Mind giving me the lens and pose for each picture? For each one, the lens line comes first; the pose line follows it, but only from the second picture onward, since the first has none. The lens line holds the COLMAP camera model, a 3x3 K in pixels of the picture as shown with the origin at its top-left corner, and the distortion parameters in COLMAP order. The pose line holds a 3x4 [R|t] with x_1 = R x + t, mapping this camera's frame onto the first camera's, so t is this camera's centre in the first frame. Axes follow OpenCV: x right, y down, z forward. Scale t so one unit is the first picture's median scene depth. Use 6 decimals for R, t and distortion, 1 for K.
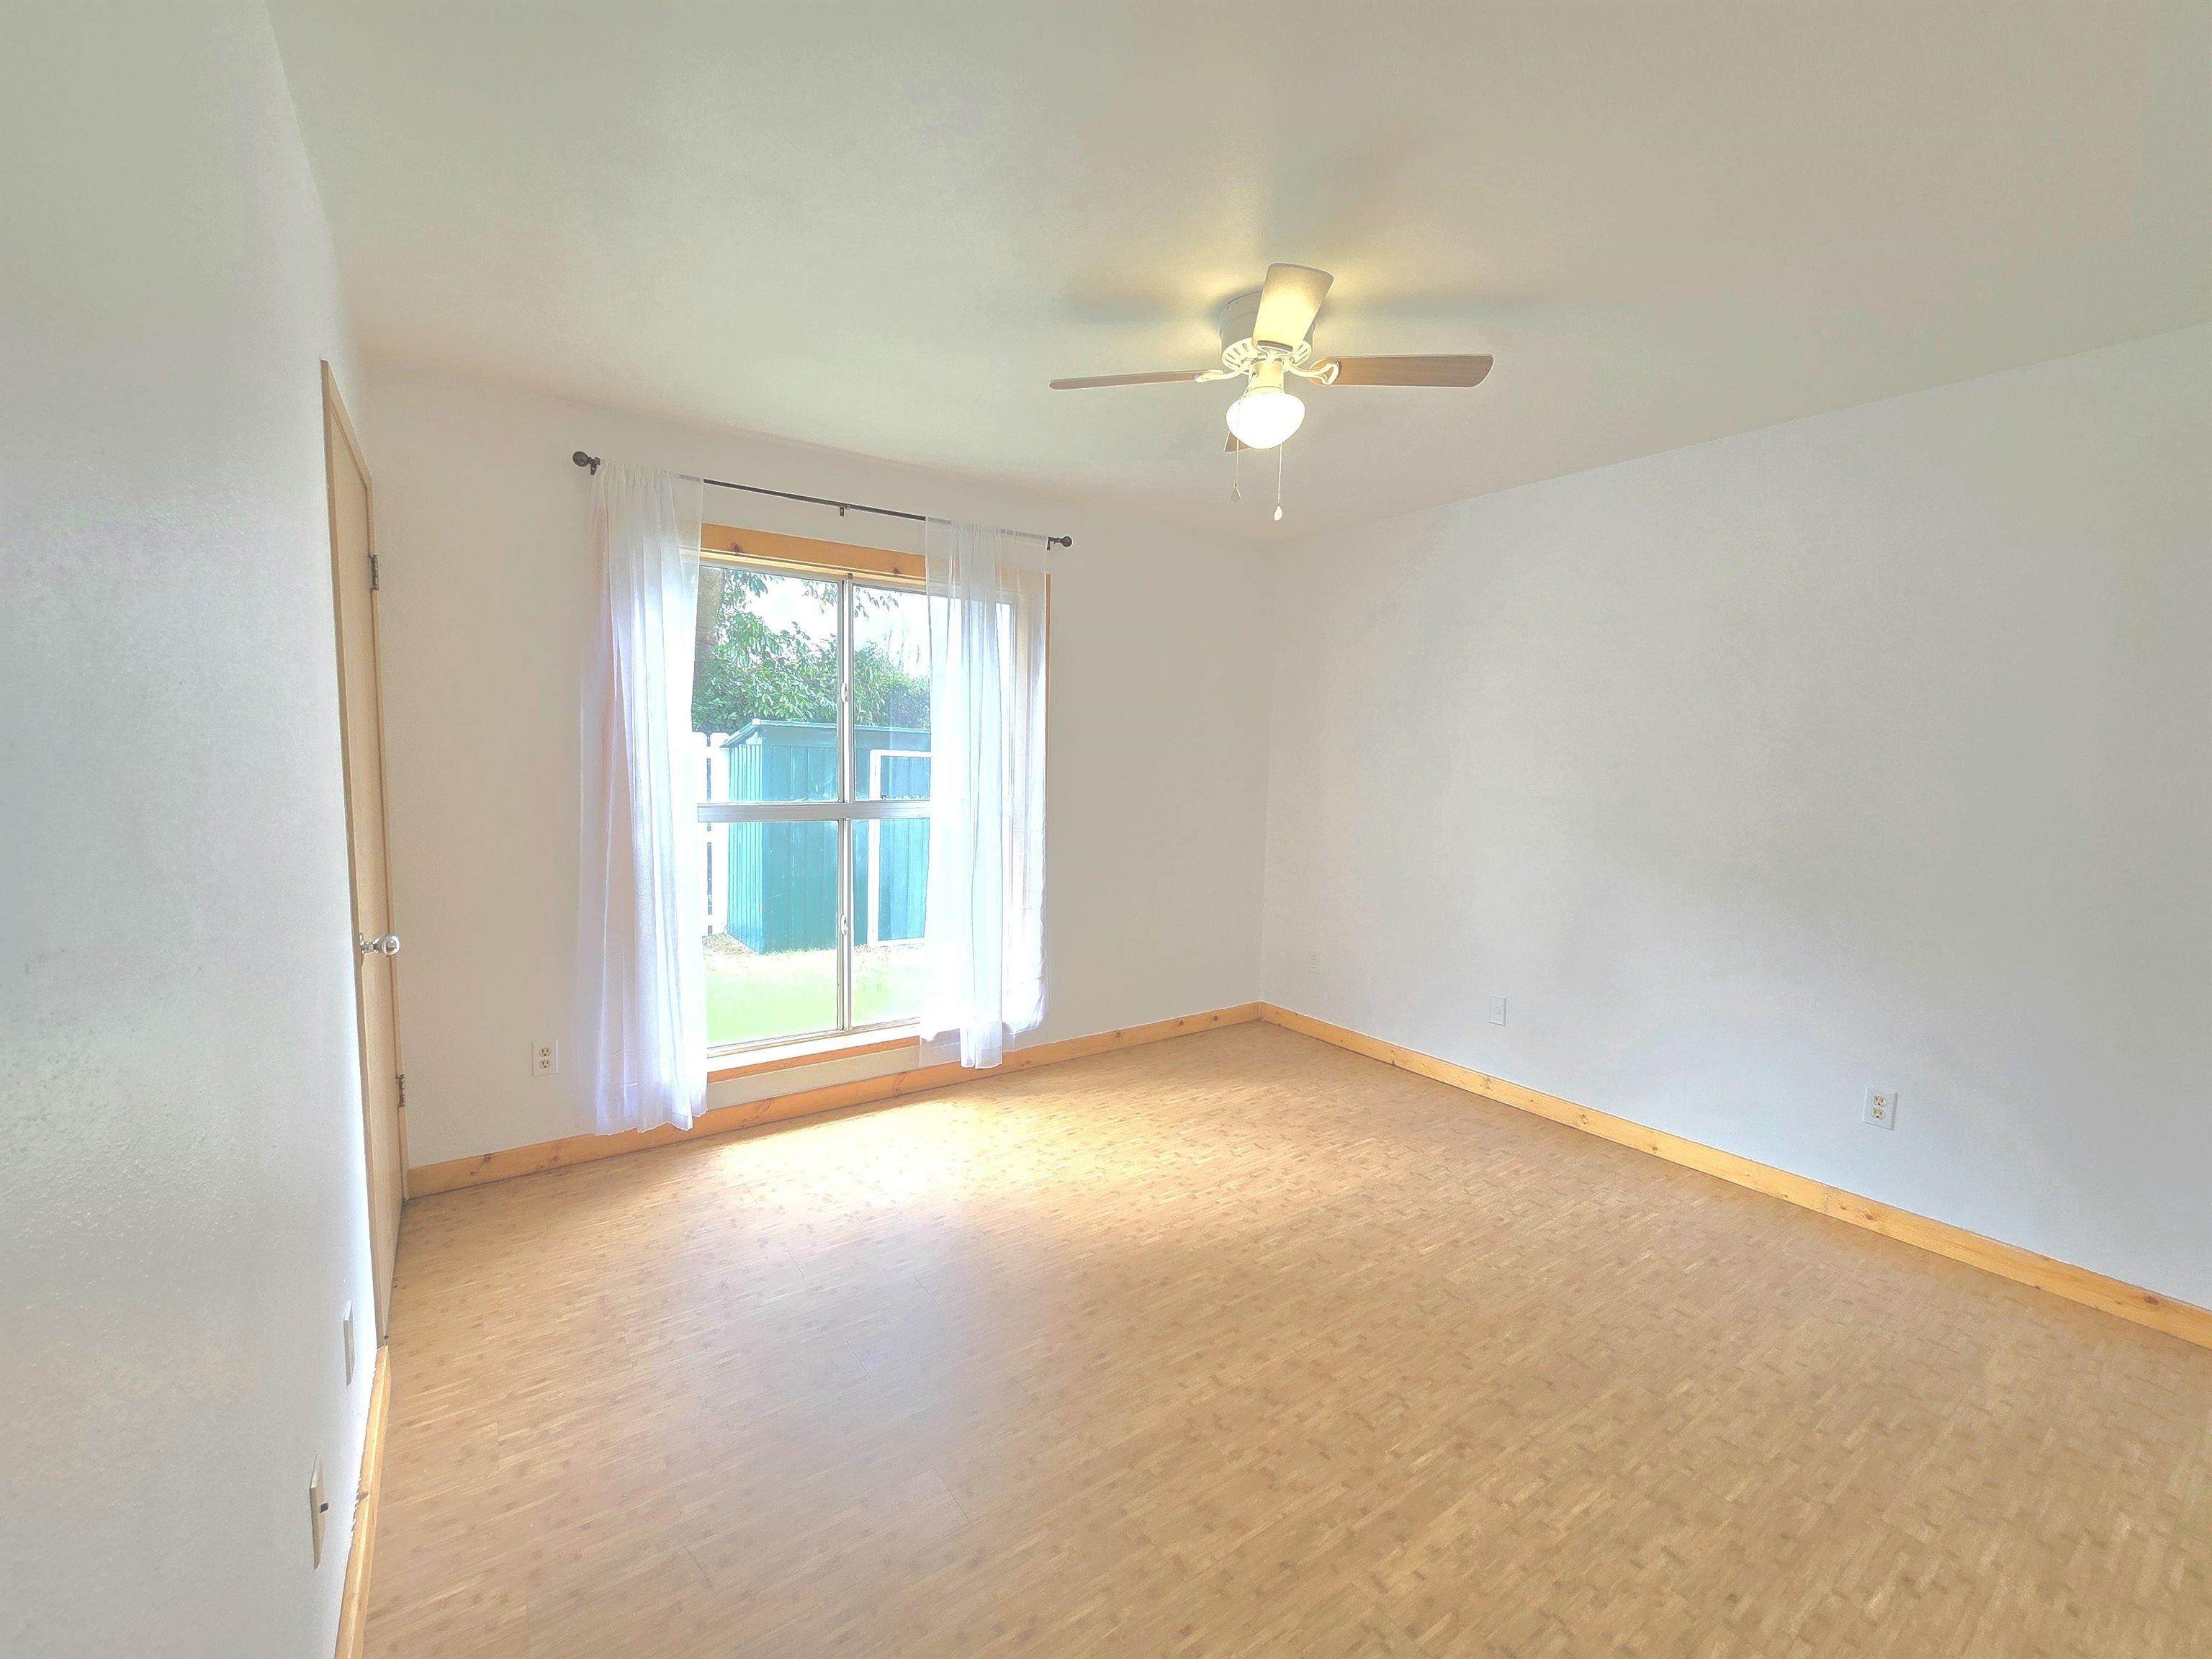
lens RADIAL K [[889.3, 0, 1091.4], [0, 889.3, 834.6], [0, 0, 1]] dist [0.000617, 0.000035]
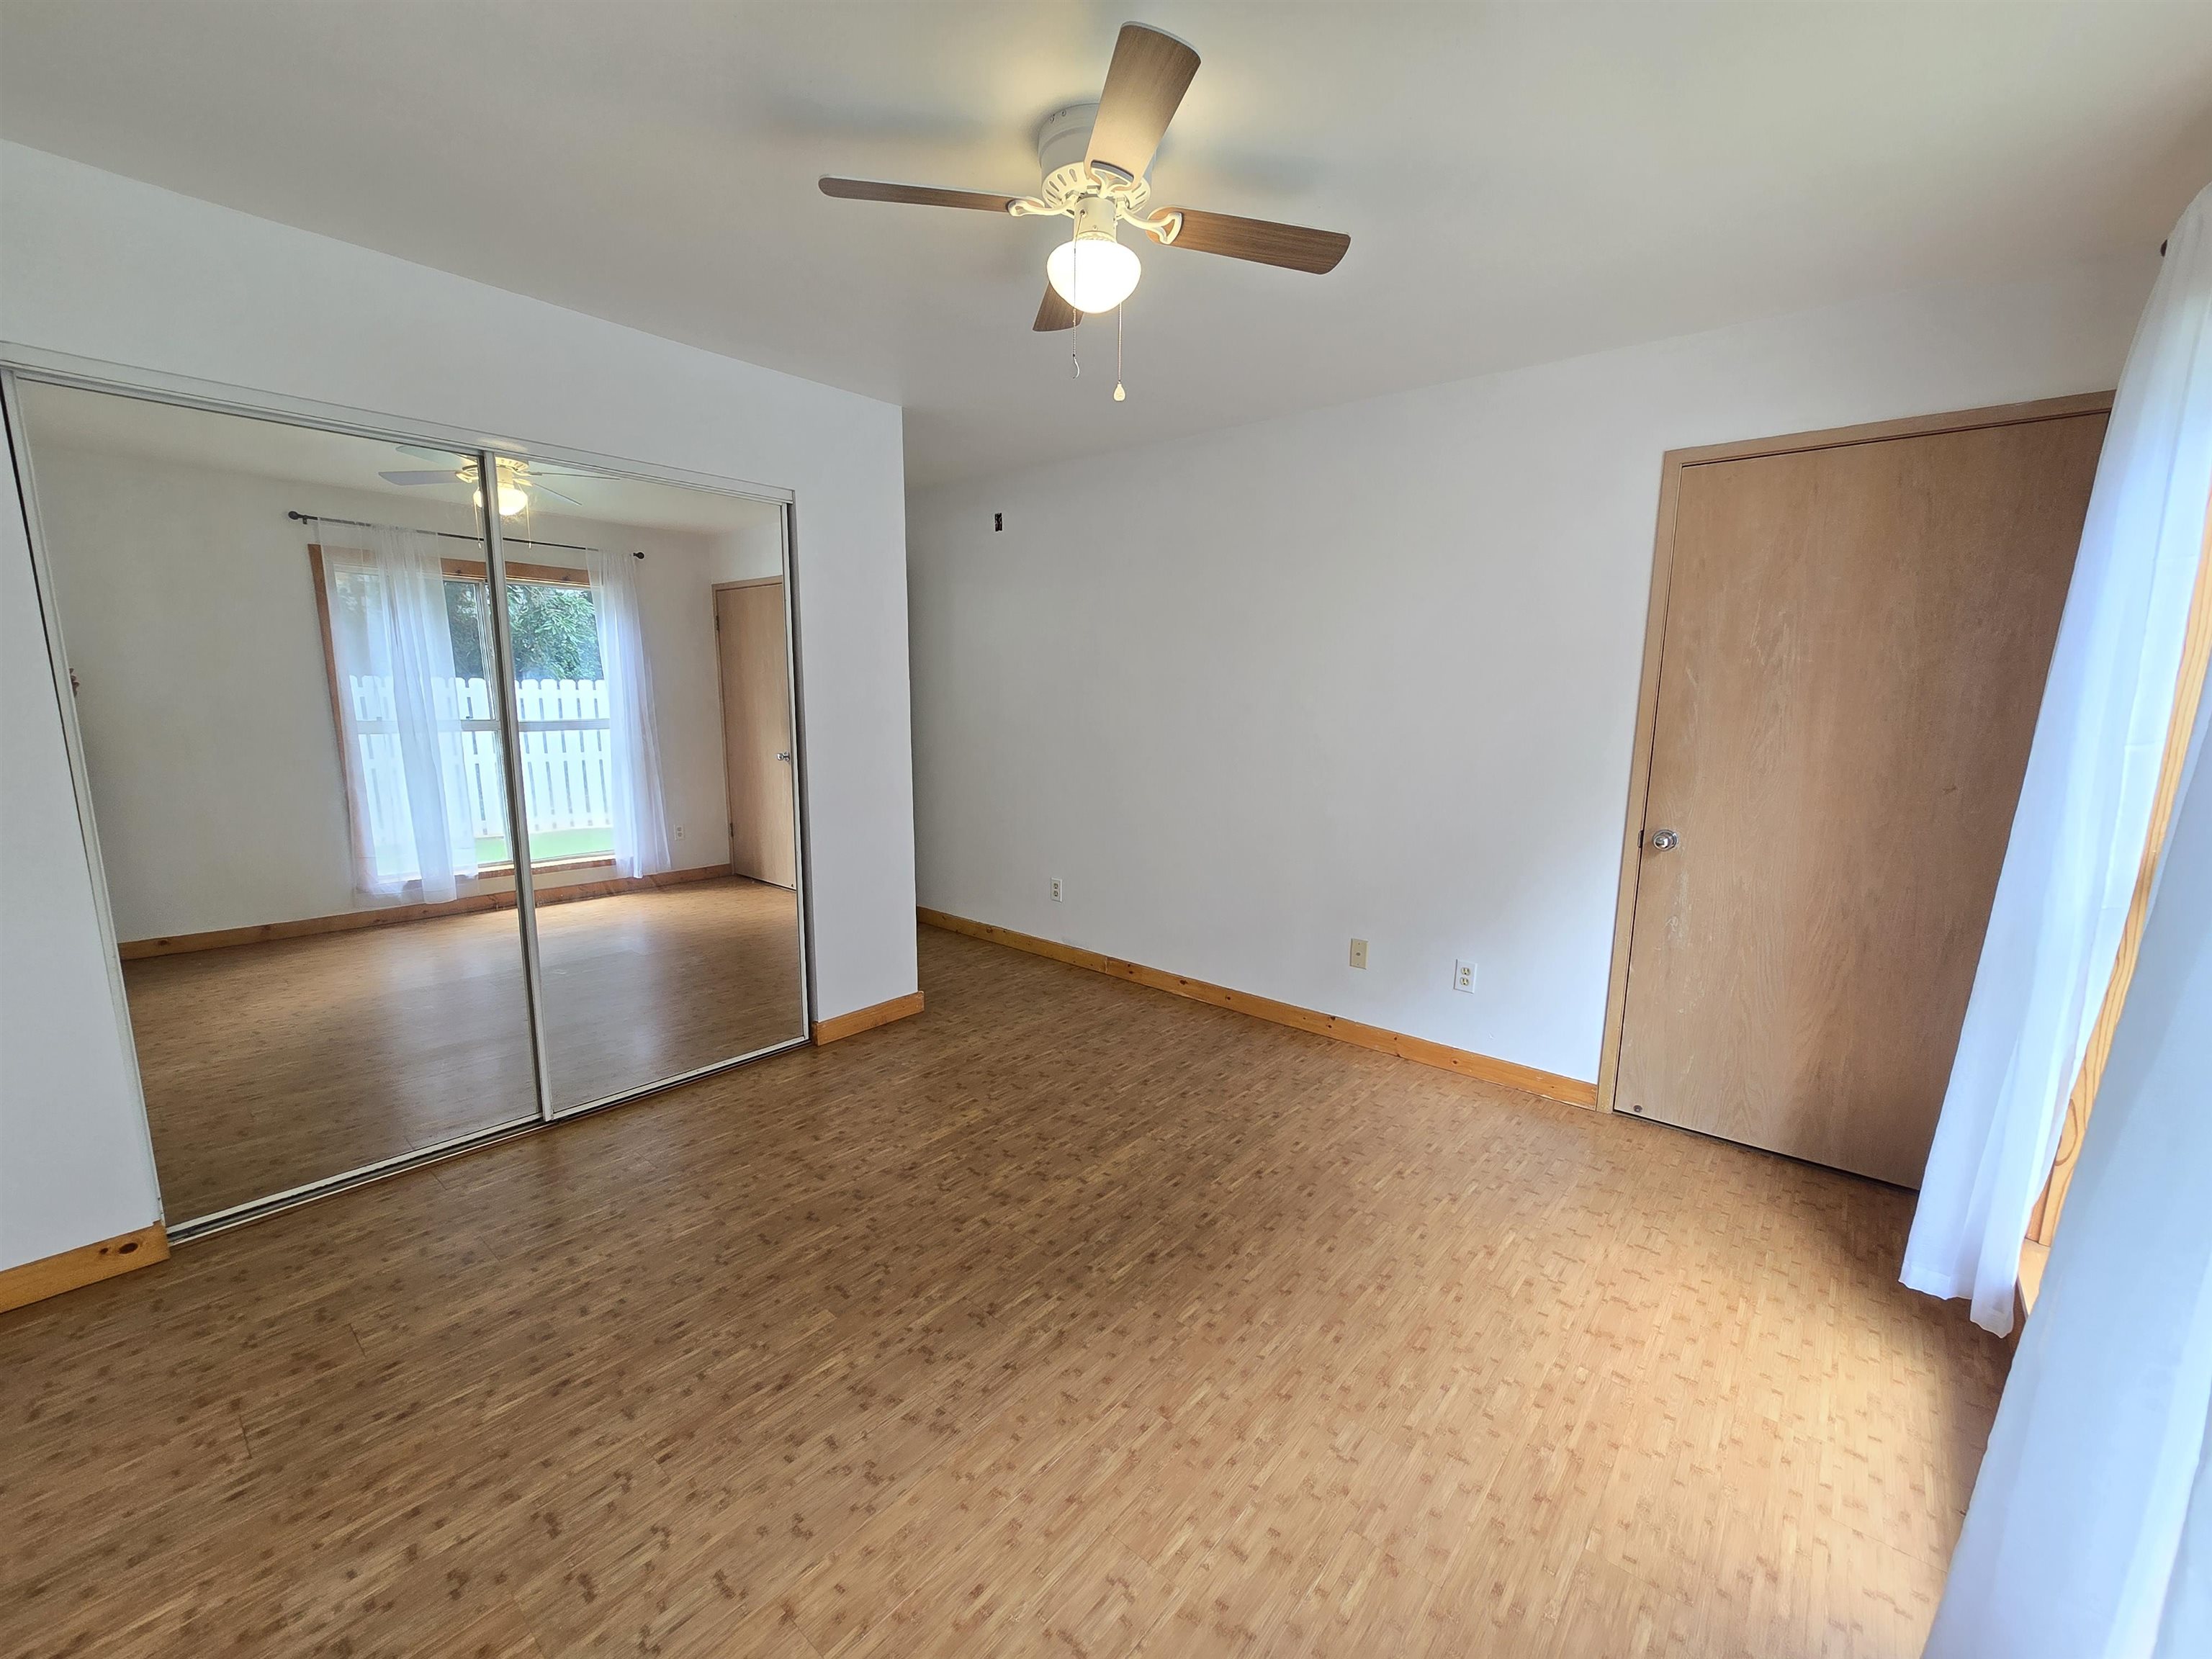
lens RADIAL K [[889.3, 0, 1091.4], [0, 889.3, 834.6], [0, 0, 1]] dist [0.000617, 0.000035]
pose [[-0.966521, 0.010720, -0.256365, 0.395932], [-0.054944, 0.967306, 0.247591, -0.164236], [0.250638, 0.253387, -0.934332, 1.818807]]
